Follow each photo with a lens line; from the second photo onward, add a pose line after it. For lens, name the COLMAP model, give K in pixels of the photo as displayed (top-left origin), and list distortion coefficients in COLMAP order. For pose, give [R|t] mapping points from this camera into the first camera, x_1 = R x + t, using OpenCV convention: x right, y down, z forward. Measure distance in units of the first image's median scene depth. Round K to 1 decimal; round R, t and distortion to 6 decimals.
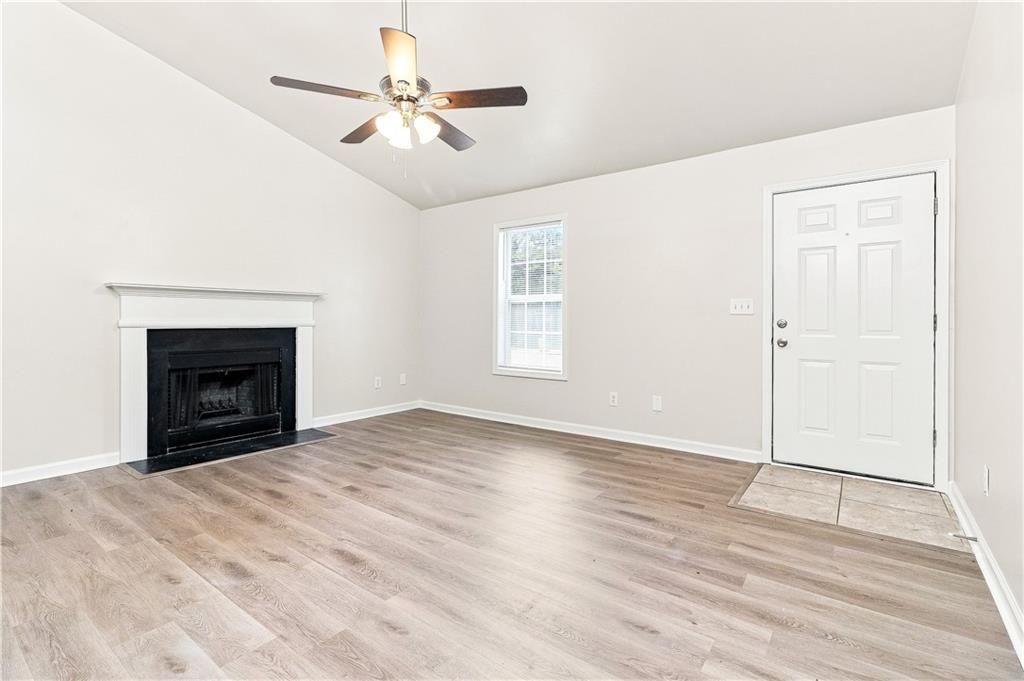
lens RADIAL K [[472.5, 0, 487.4], [0, 472.5, 326.5], [0, 0, 1]] dist [0.000676, 0.000489]
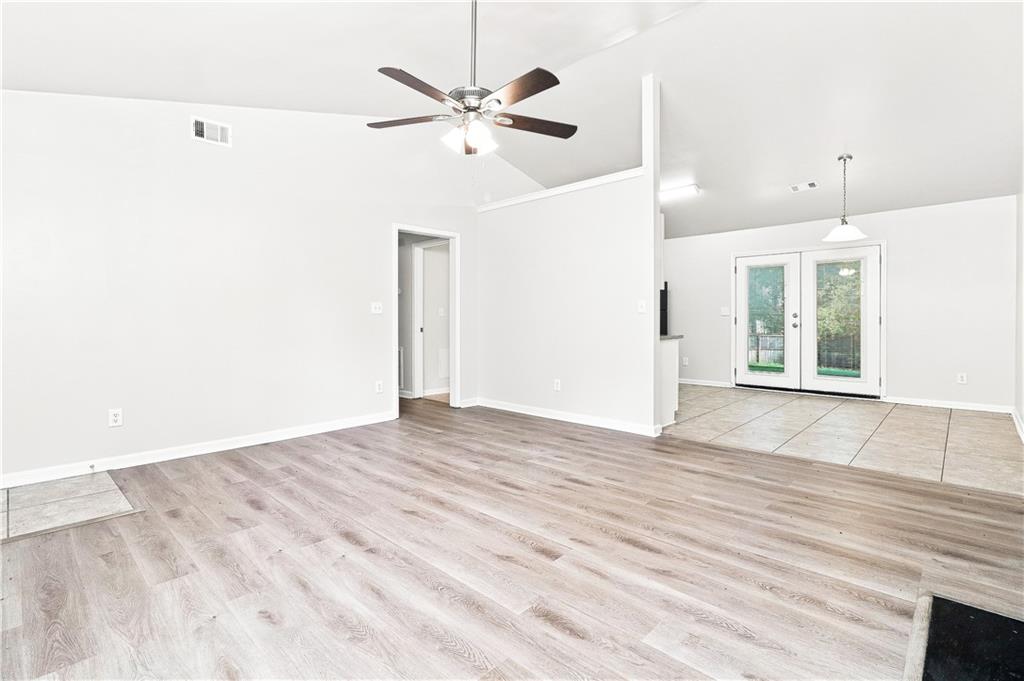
lens RADIAL K [[479.9, 0, 507.1], [0, 479.9, 316.6], [0, 0, 1]] dist [-0.003219, 0.000995]
pose [[-0.996791, -0.001394, 0.080035, -0.298553], [-0.001088, 0.999992, 0.003864, -0.023015], [-0.080040, 0.003764, -0.996785, 1.831483]]
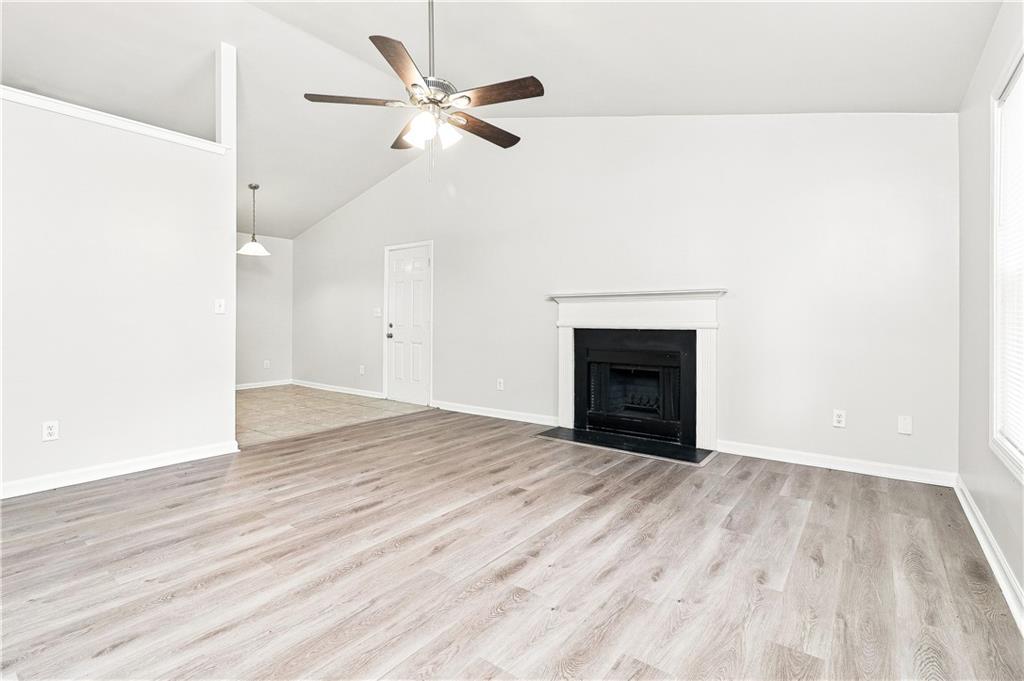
lens RADIAL K [[479.9, 0, 507.1], [0, 479.9, 316.6], [0, 0, 1]] dist [-0.003219, 0.000995]
pose [[0.026005, -0.009788, -0.999614, 0.767809], [-0.009702, 0.999902, -0.010043, -0.015953], [0.999615, 0.009959, 0.025907, 1.001984]]
